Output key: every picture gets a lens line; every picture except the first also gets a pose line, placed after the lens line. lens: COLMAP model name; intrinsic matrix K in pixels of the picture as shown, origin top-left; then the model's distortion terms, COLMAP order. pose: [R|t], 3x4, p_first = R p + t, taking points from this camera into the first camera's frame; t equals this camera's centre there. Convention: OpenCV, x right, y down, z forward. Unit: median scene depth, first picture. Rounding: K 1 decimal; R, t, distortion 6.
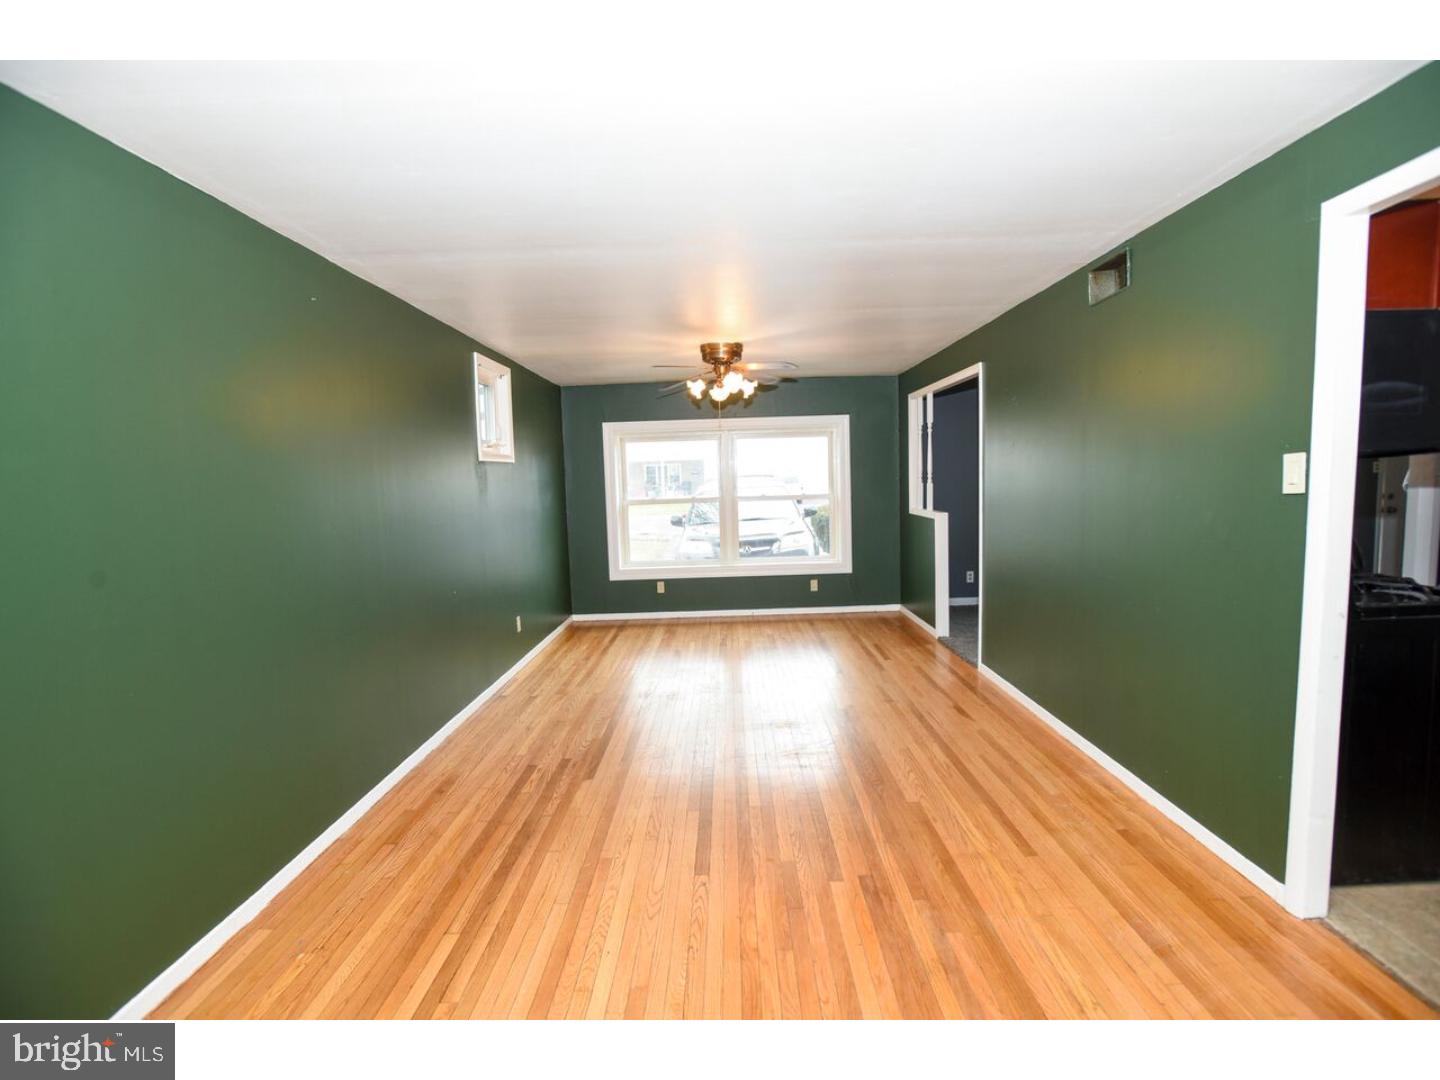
lens RADIAL K [[732.4, 0, 726.3], [0, 732.4, 540.2], [0, 0, 1]] dist [-0.025509, 0.002185]
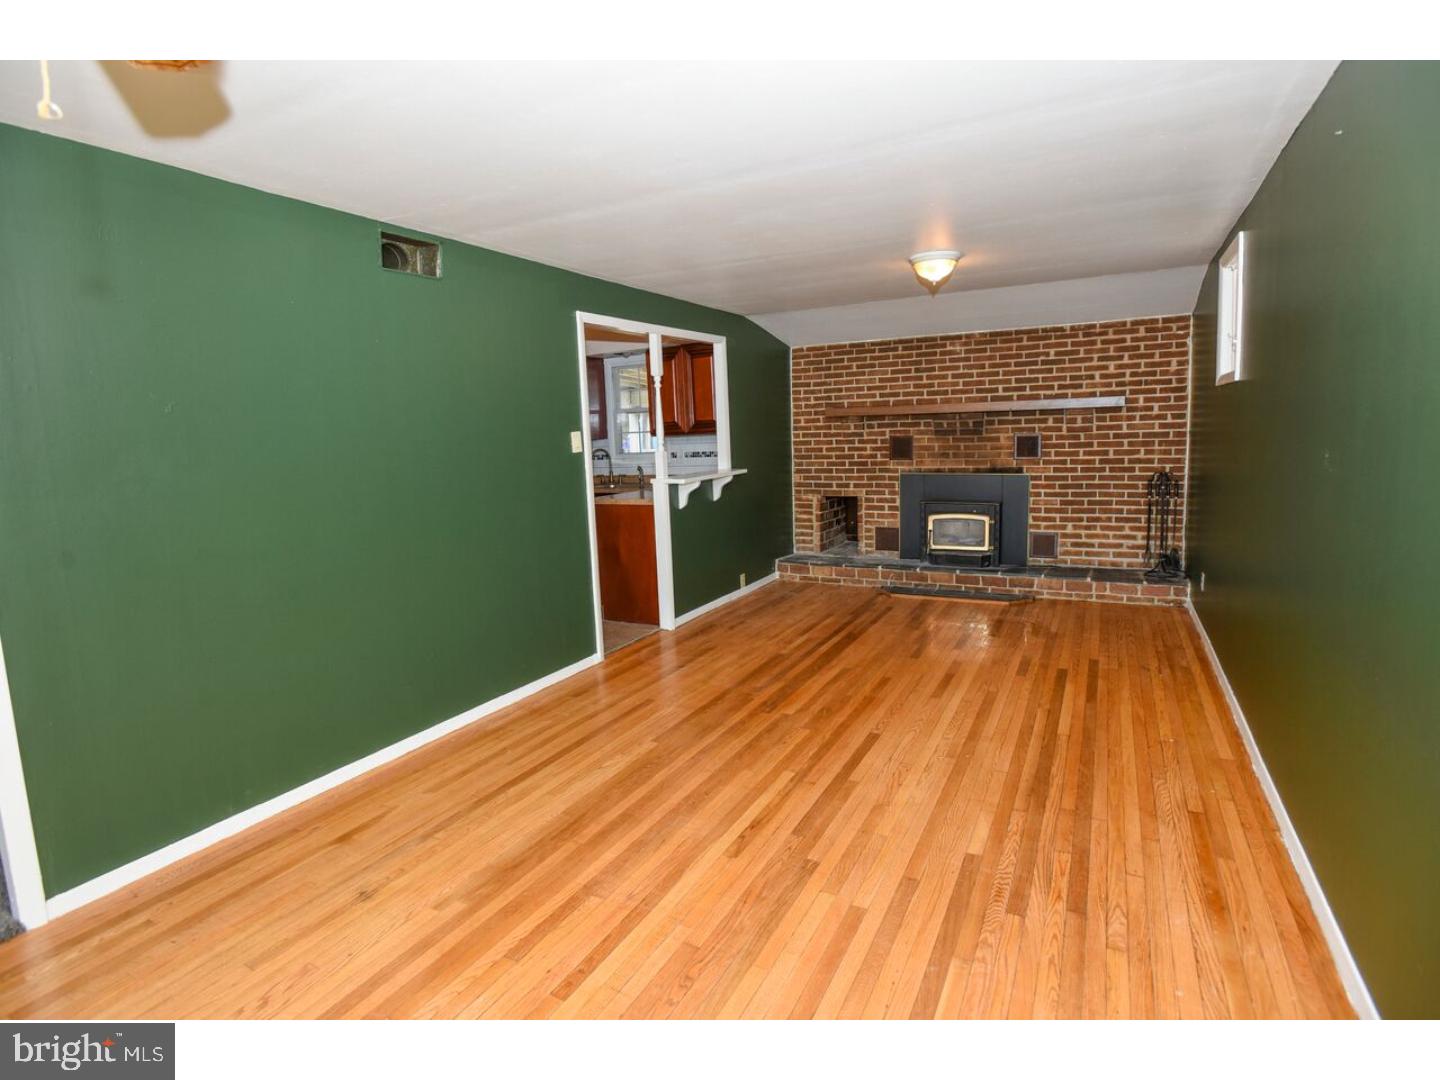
lens RADIAL K [[732.4, 0, 726.7], [0, 732.4, 534.4], [0, 0, 1]] dist [-0.025509, 0.002185]
pose [[-0.888111, -0.003083, 0.459619, -0.346186], [0.099526, 0.974963, 0.198850, -0.149349], [-0.448725, 0.222345, -0.865568, 1.901995]]
